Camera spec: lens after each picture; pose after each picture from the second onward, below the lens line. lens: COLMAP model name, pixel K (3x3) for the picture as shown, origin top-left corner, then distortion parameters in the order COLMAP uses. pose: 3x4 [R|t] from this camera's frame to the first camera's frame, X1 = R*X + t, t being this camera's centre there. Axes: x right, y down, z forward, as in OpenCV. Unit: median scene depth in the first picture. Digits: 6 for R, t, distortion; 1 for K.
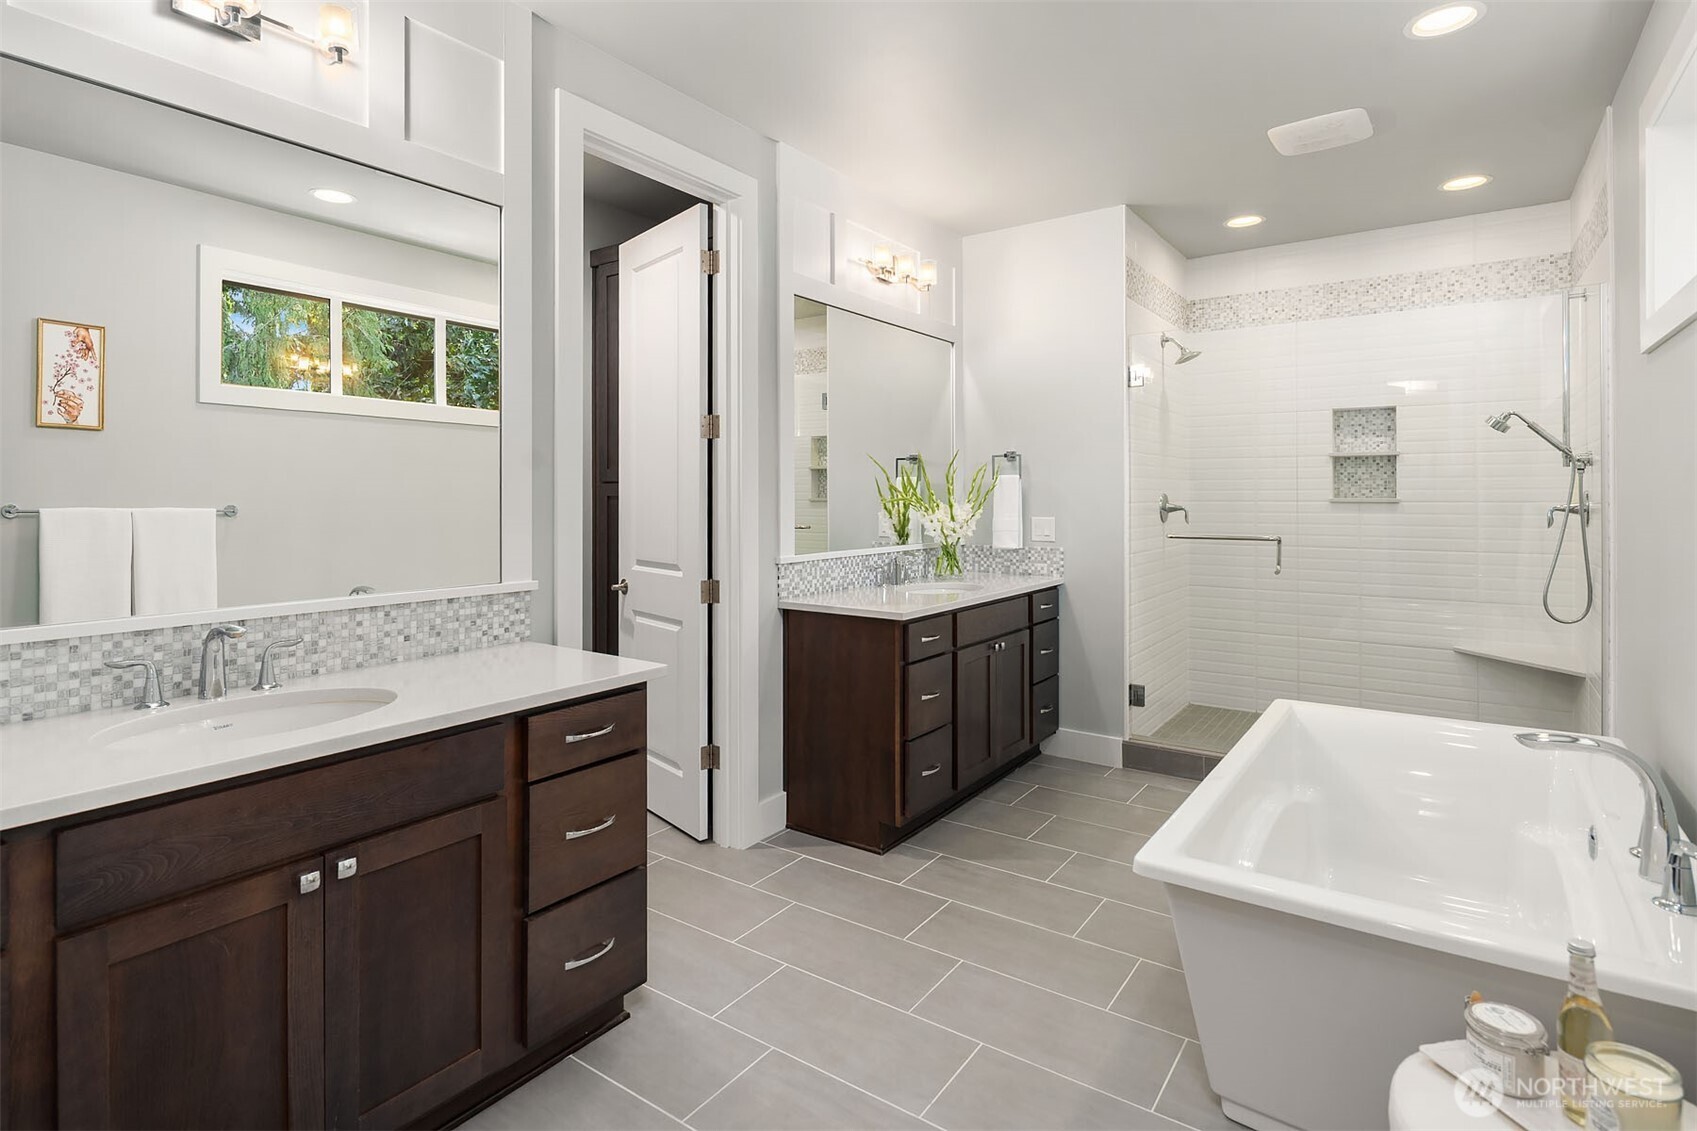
lens RADIAL K [[850.1, 0, 830.6], [0, 850.1, 498.2], [0, 0, 1]] dist [-0.001418, 0.000408]
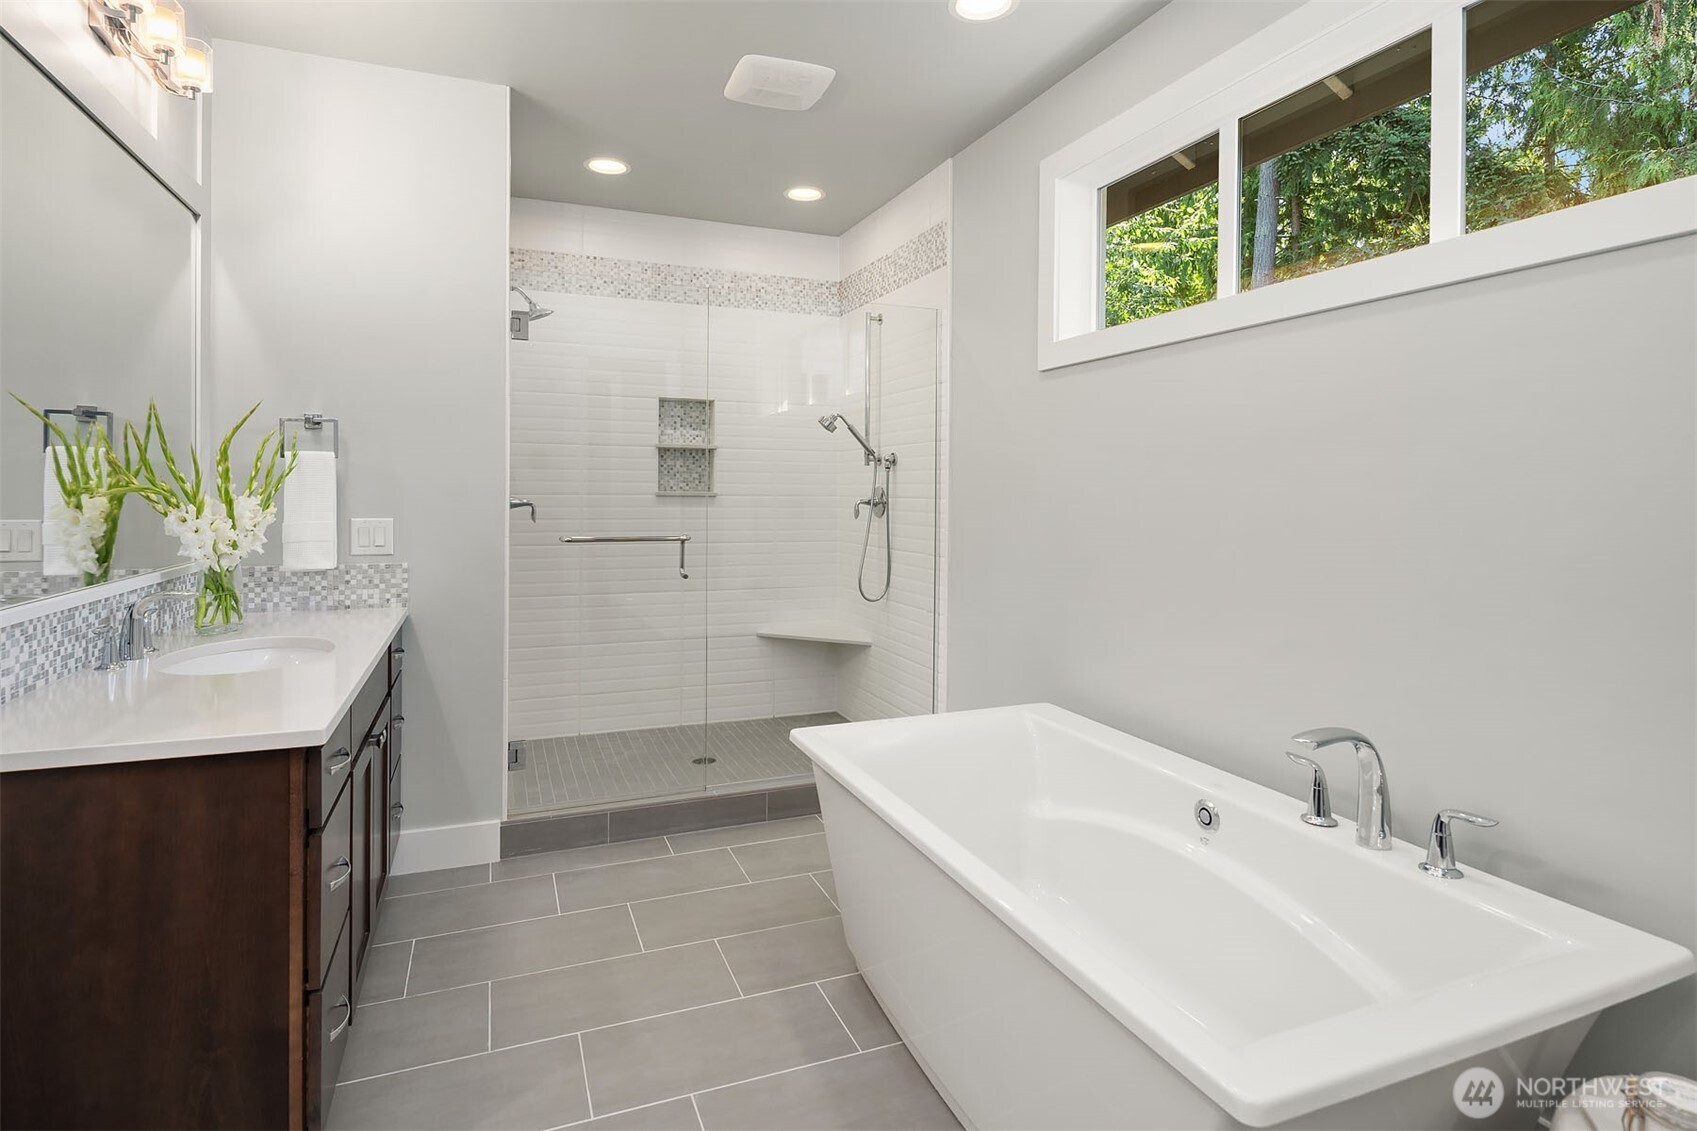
lens RADIAL K [[850.1, 0, 829.9], [0, 850.1, 493.0], [0, 0, 1]] dist [-0.001418, 0.000408]
pose [[0.538254, 0.003626, 0.842775, -0.111869], [-0.004911, 0.999987, -0.001166, 0.002162], [-0.842768, -0.003511, 0.538265, 0.349052]]
